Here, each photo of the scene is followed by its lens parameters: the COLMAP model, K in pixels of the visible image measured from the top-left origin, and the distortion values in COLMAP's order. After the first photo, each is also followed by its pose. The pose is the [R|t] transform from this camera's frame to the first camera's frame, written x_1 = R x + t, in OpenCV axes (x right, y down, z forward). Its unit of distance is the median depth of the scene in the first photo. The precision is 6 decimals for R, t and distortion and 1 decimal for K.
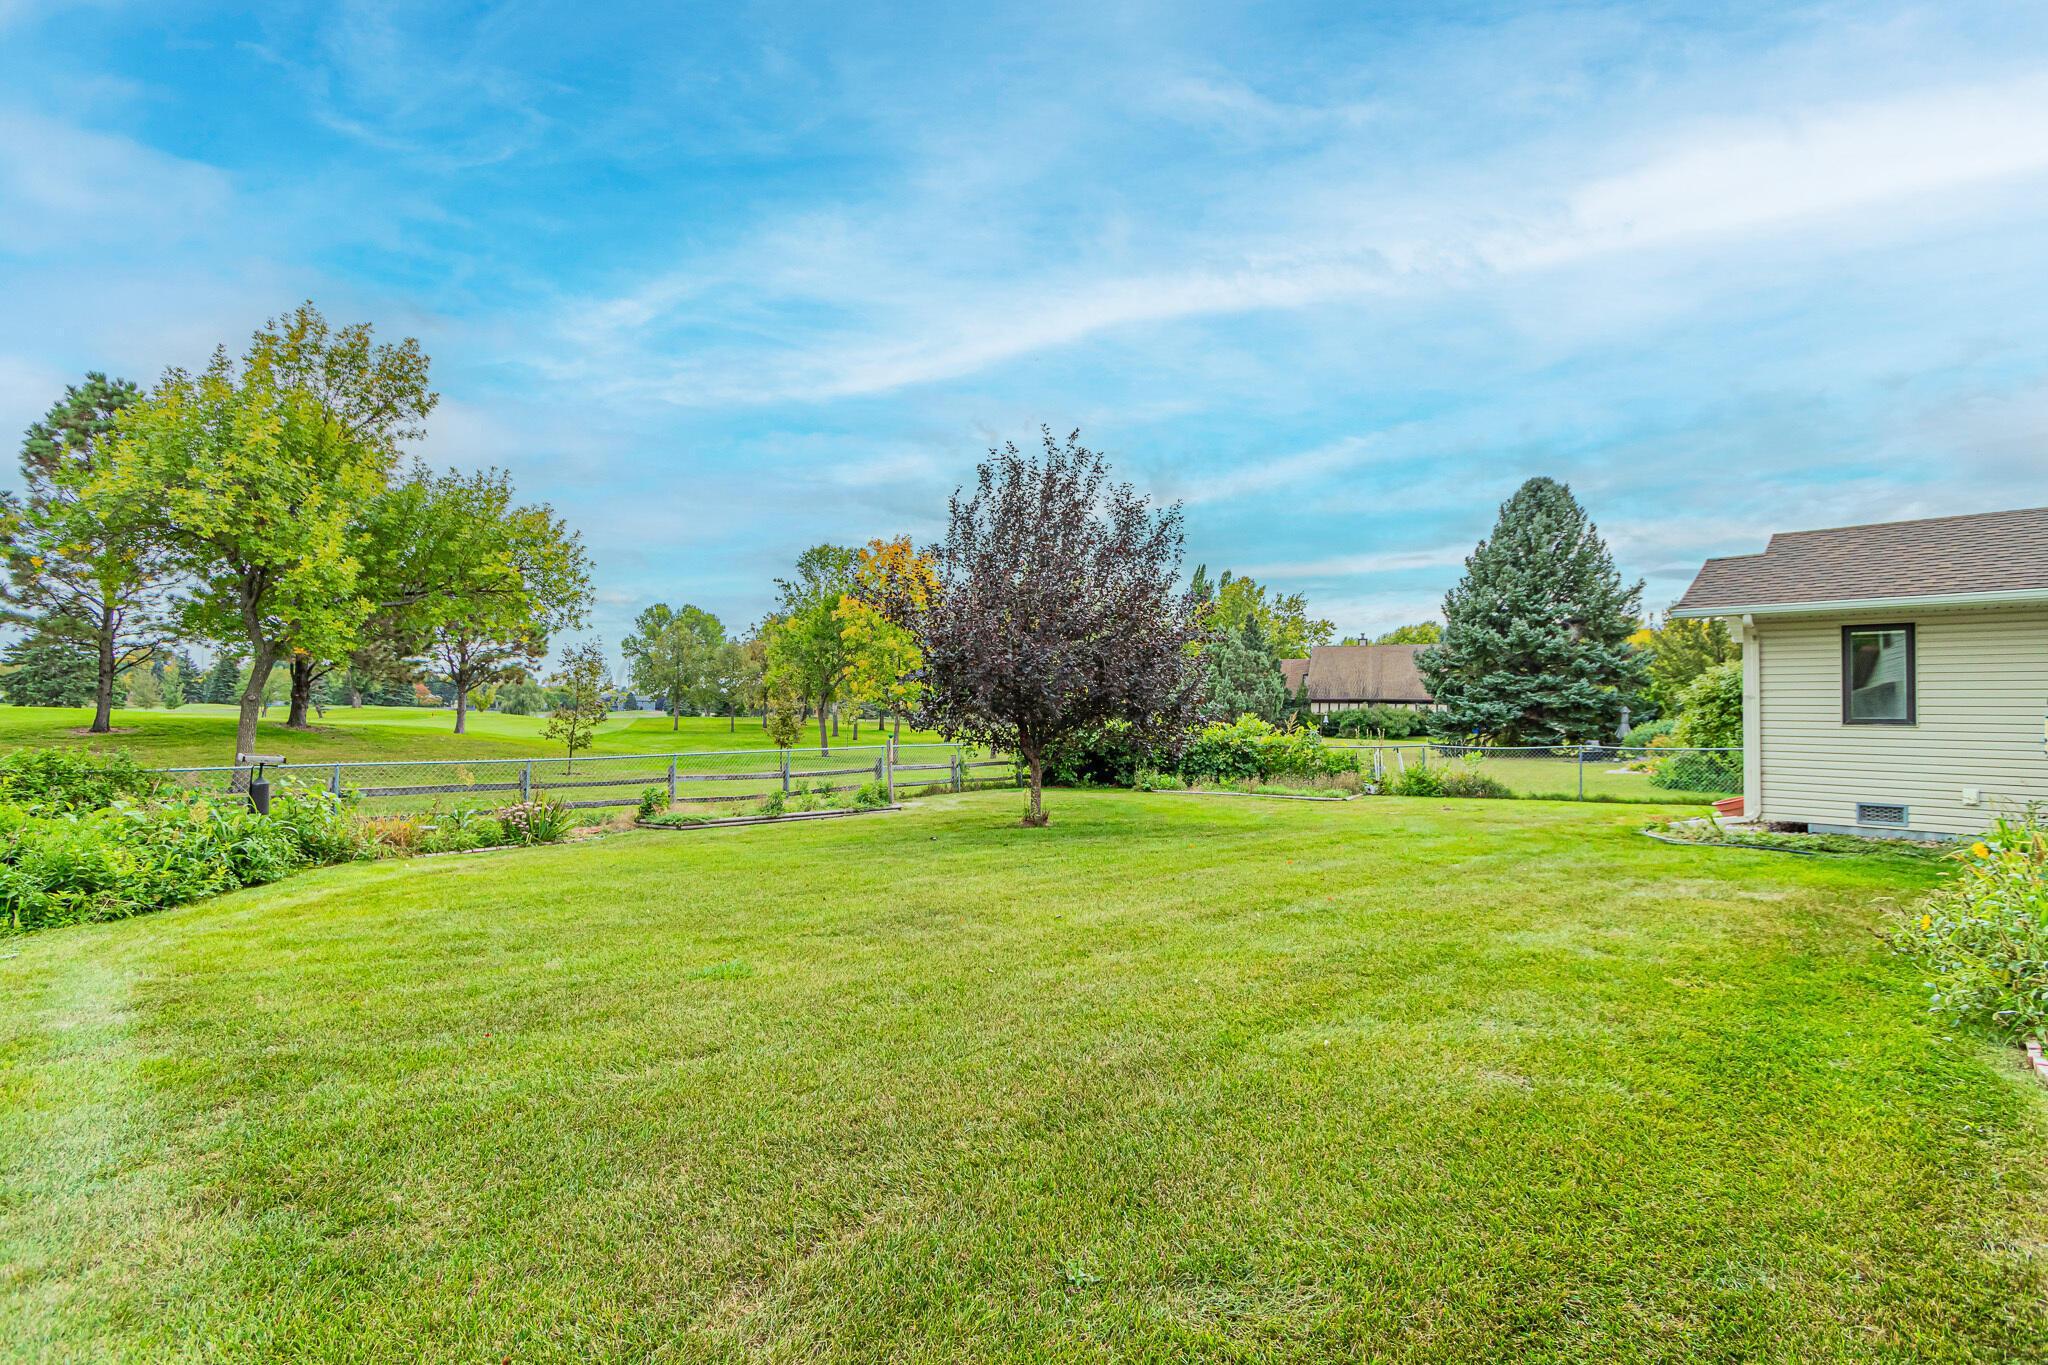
lens RADIAL K [[937.8, 0, 1024.1], [0, 937.8, 692.2], [0, 0, 1]] dist [-0.012077, -0.001323]
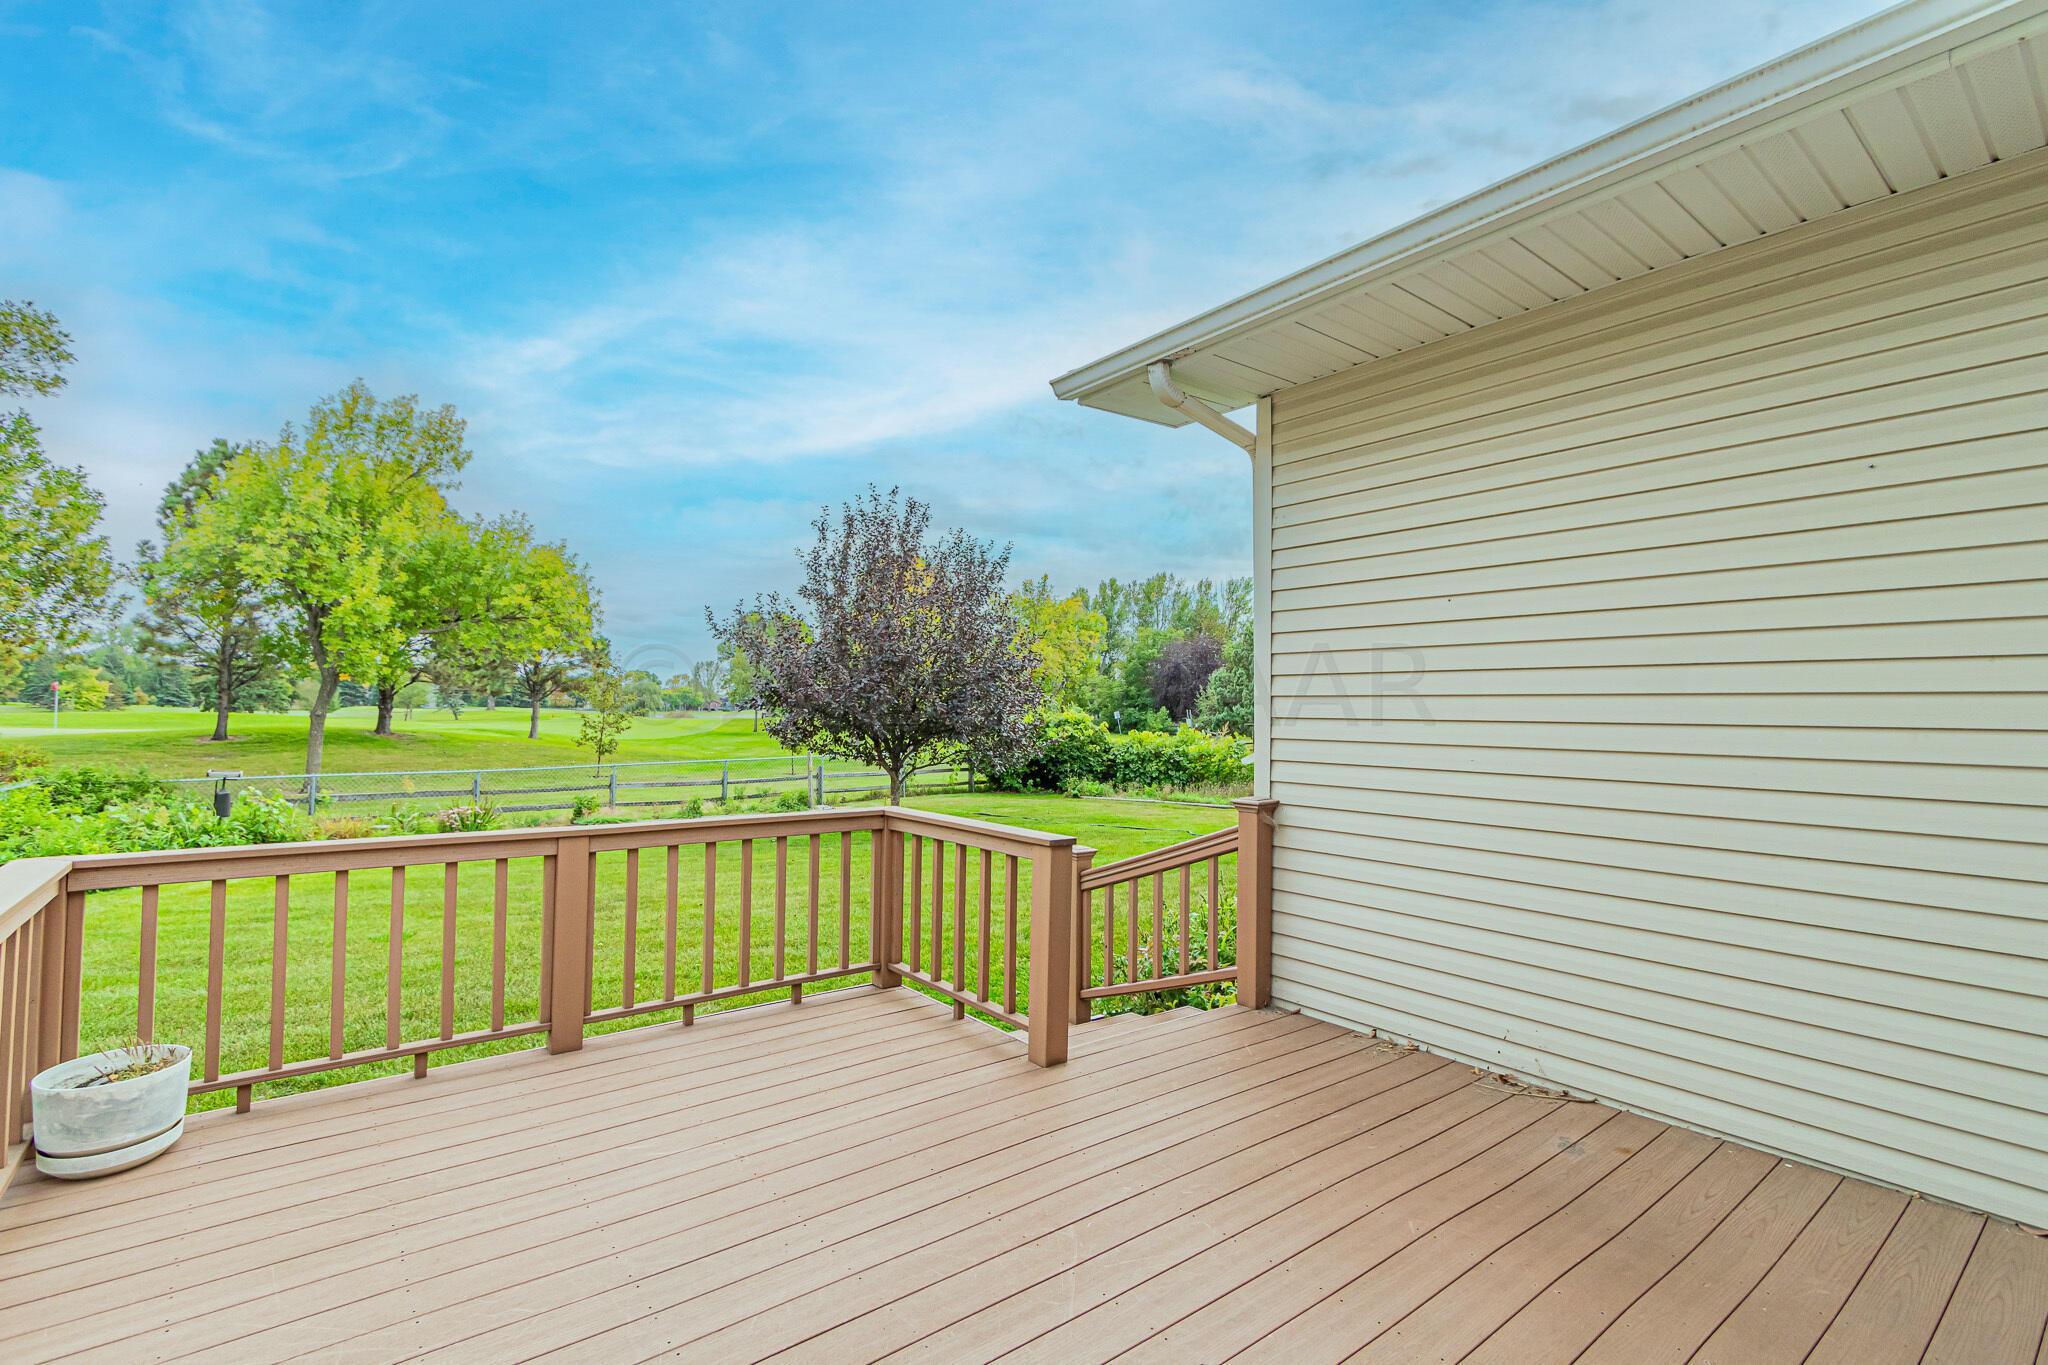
lens RADIAL K [[937.8, 0, 1029.5], [0, 937.8, 675.6], [0, 0, 1]] dist [-0.012077, -0.001323]
pose [[0.992467, -0.008046, -0.122247, 0.222355], [0.006380, 0.999881, -0.014017, -0.019619], [0.122346, 0.013131, 0.992401, -0.071258]]
